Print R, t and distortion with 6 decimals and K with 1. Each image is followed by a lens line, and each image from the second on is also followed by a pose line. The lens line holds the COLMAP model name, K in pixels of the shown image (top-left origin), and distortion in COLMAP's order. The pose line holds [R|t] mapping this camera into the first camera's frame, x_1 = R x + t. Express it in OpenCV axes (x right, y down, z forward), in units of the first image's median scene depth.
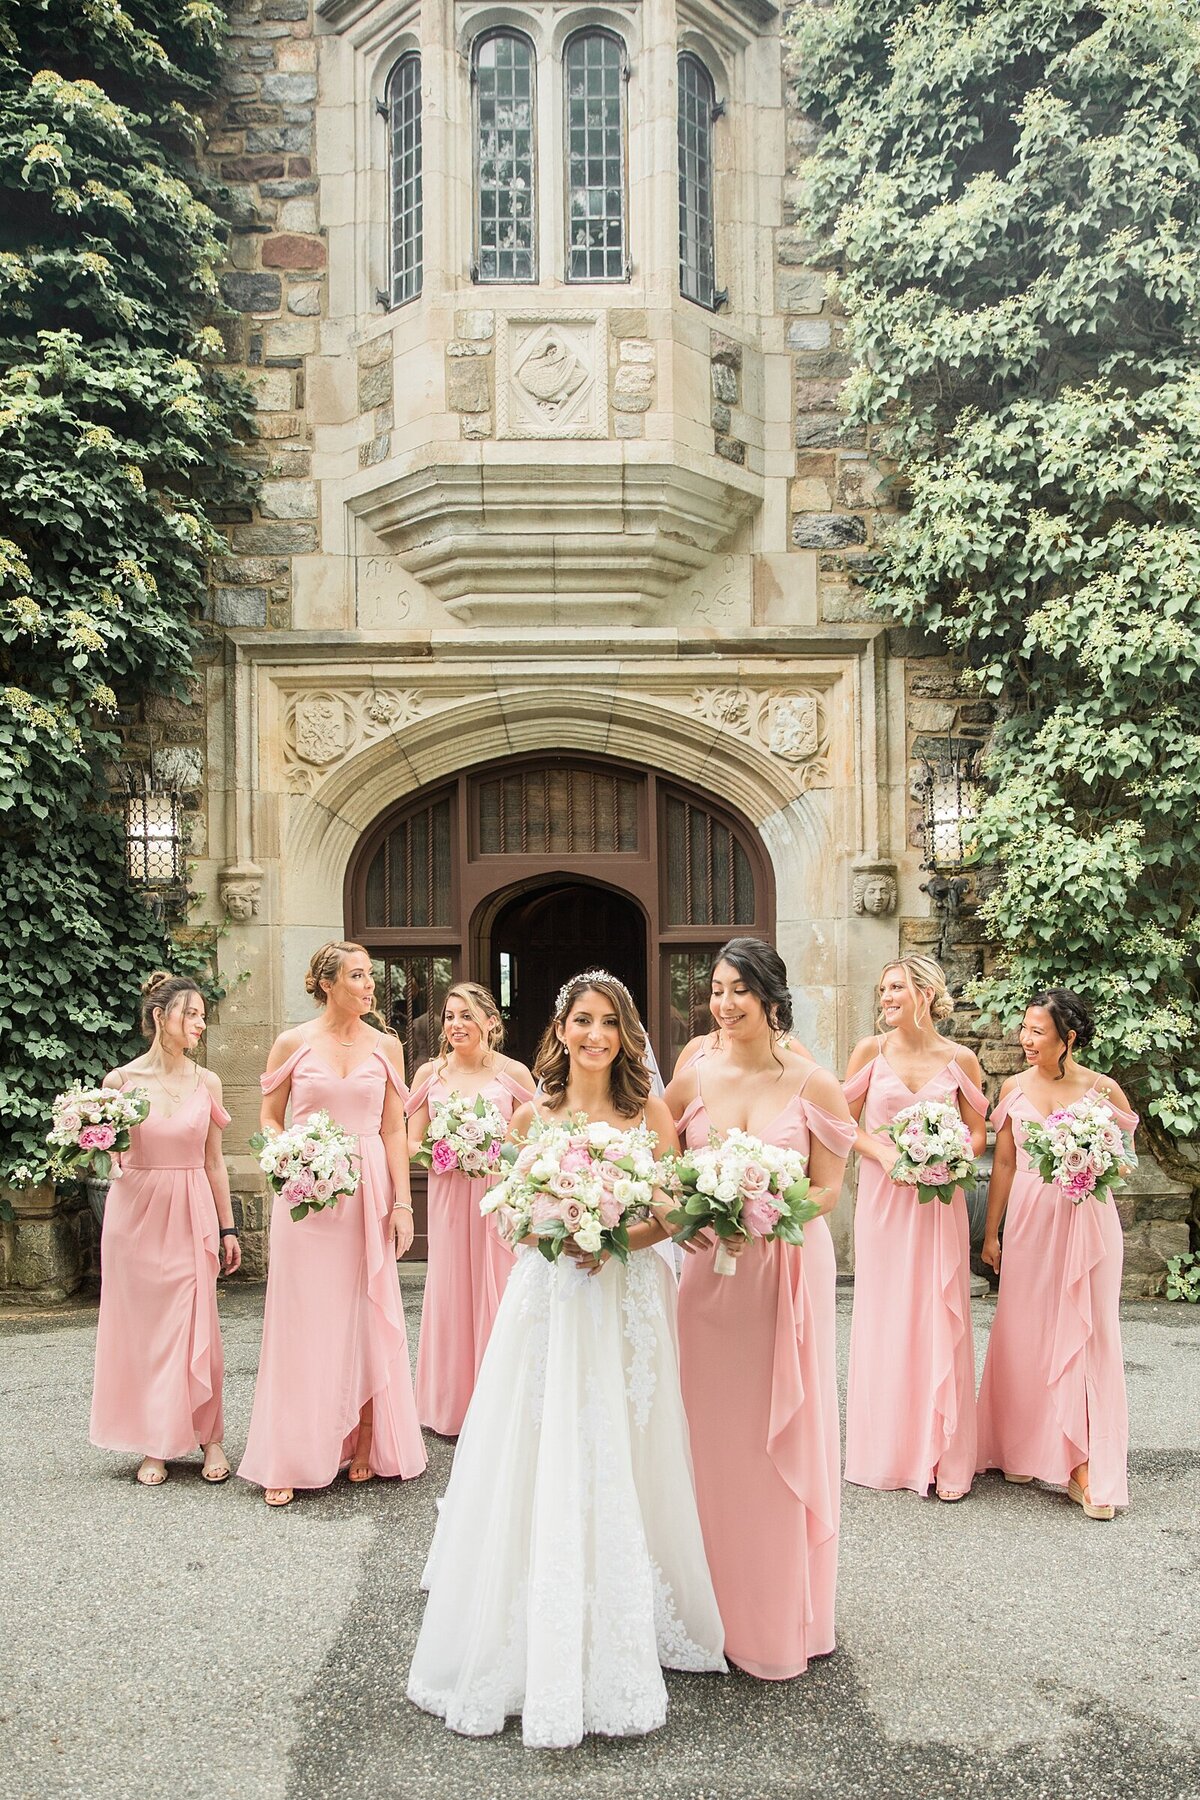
lens RADIAL K [[1302.8, 0, 587.2], [0, 1302.8, 937.1], [0, 0, 1]] dist [-0.035027, 0.002815]
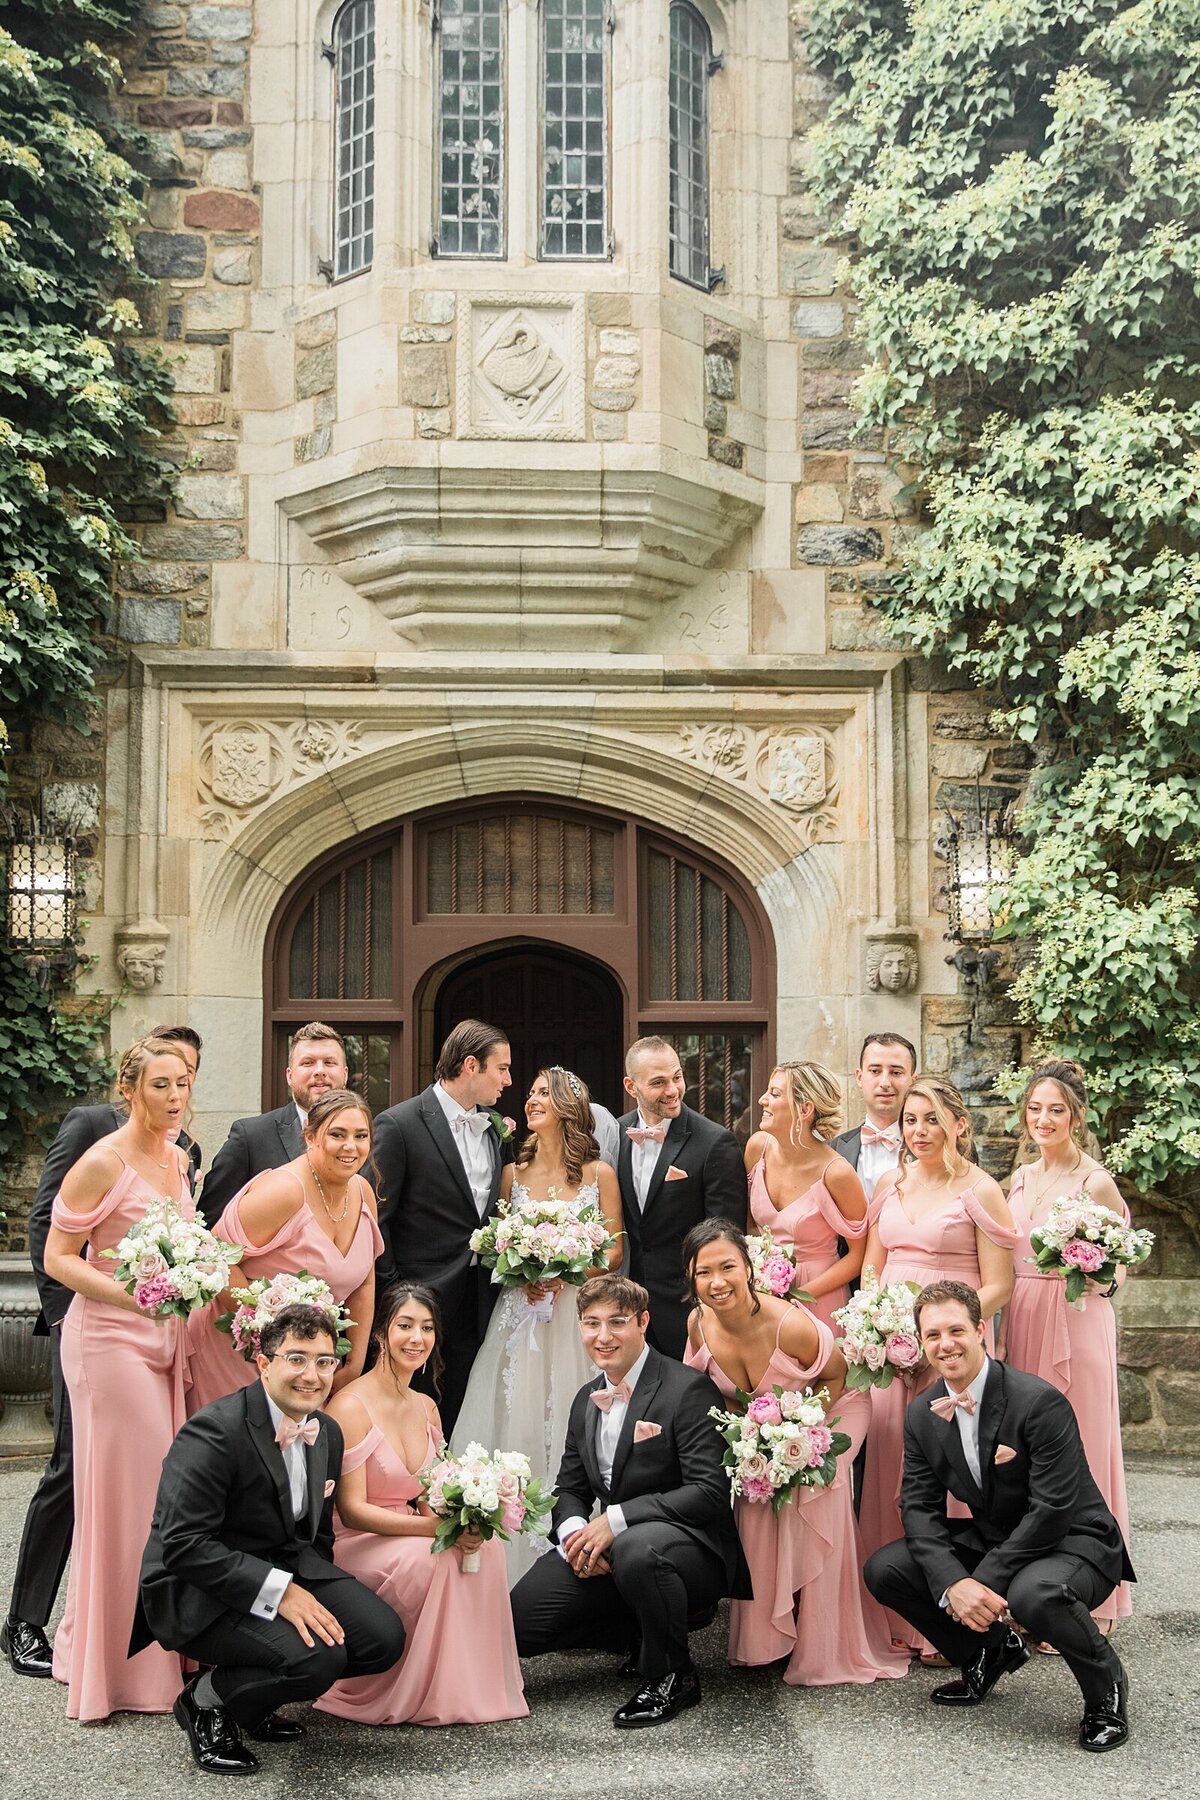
lens RADIAL K [[1710.9, 0, 590.1], [0, 1710.9, 906.7], [0, 0, 1]] dist [-0.028764, 0.000000]
pose [[0.999615, 0.012157, 0.024959, -0.005036], [-0.010786, 0.998463, -0.054355, -0.010220], [-0.025582, 0.054065, 0.998210, -0.120649]]
